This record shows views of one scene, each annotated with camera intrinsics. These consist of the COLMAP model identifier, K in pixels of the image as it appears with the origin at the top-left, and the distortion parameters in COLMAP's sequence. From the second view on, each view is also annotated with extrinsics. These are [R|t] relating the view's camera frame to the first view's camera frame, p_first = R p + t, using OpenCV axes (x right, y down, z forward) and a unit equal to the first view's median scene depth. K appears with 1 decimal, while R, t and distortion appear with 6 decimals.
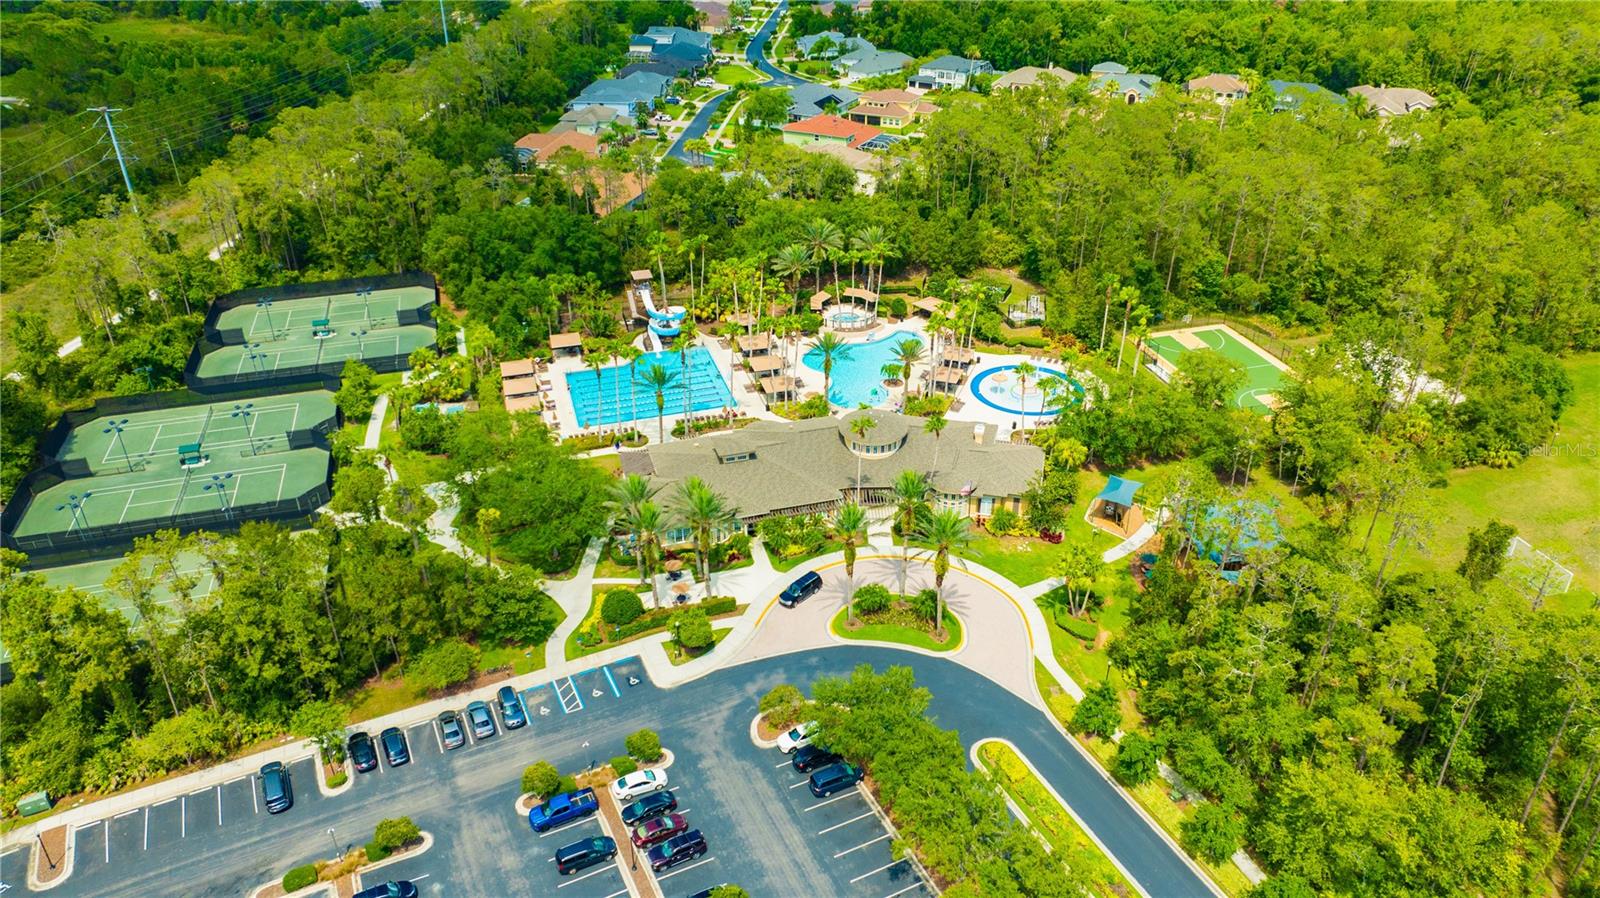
lens RADIAL K [[1133.0, 0, 807.7], [0, 1133.0, 444.4], [0, 0, 1]] dist [-0.023235, -0.003174]
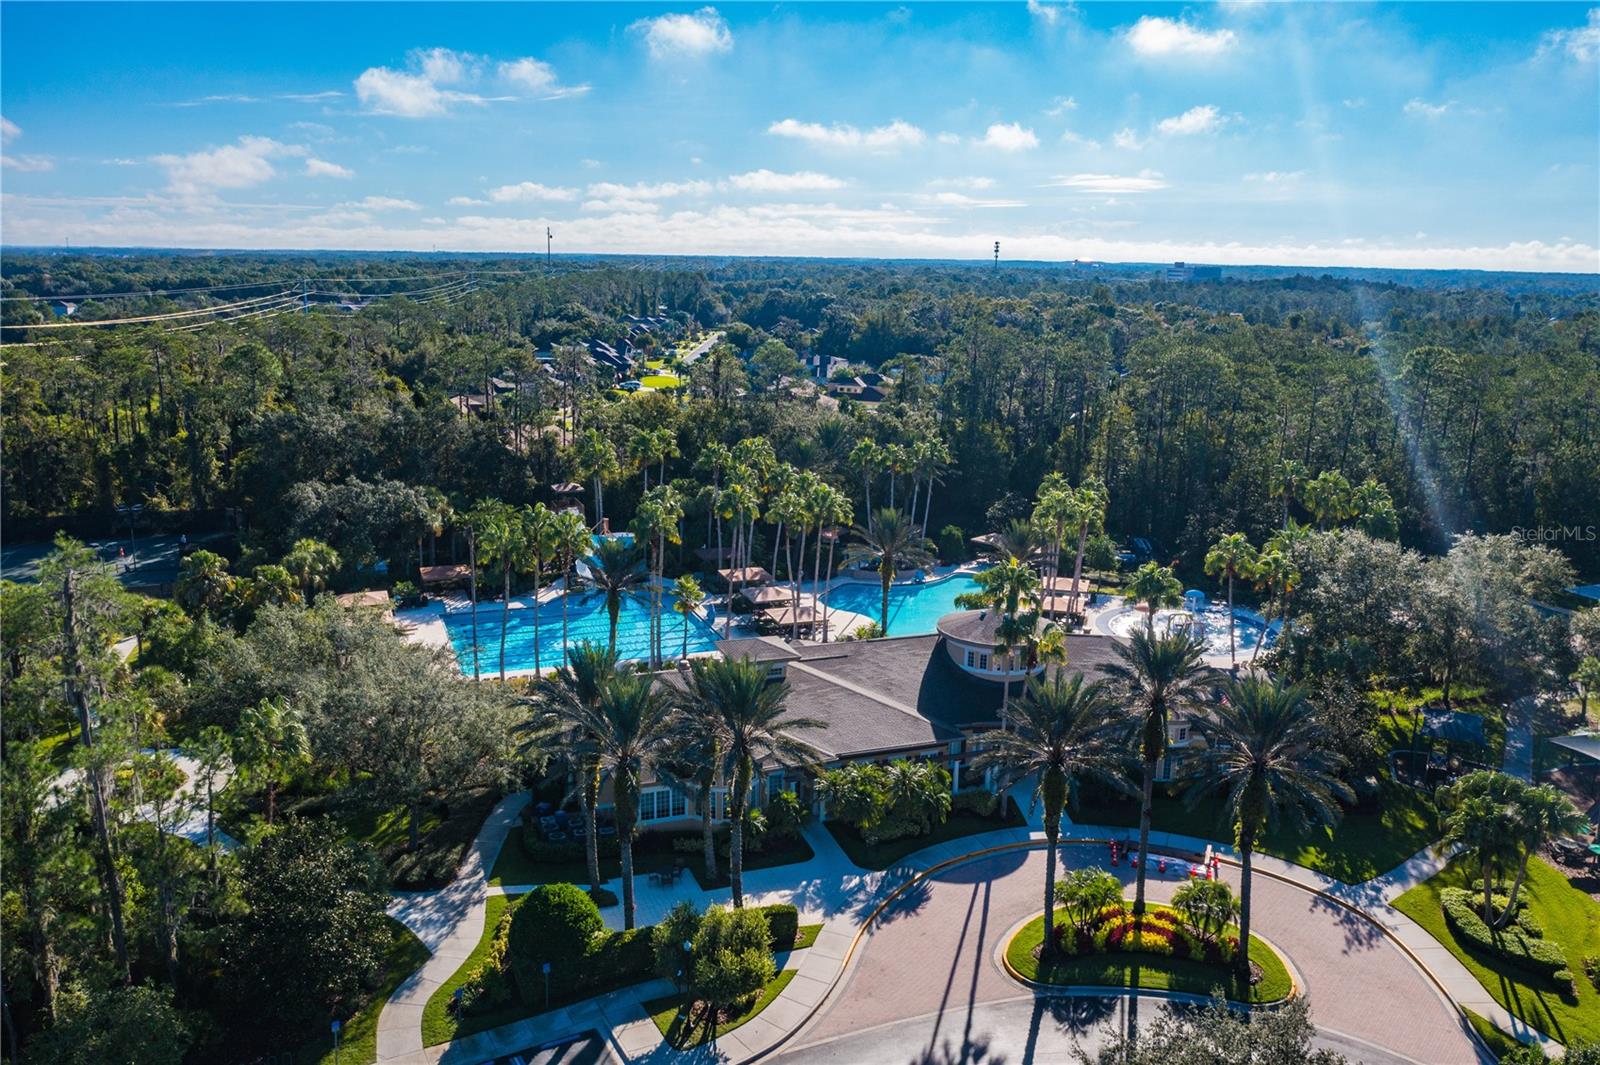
lens RADIAL K [[1270.9, 0, 793.6], [0, 1270.9, 536.9], [0, 0, 1]] dist [0.014165, 0.001734]
pose [[0.997411, 0.004558, 0.071772, -0.074805], [0.016330, 0.957567, -0.287749, 0.100129], [-0.070038, 0.288176, 0.955013, 0.318259]]
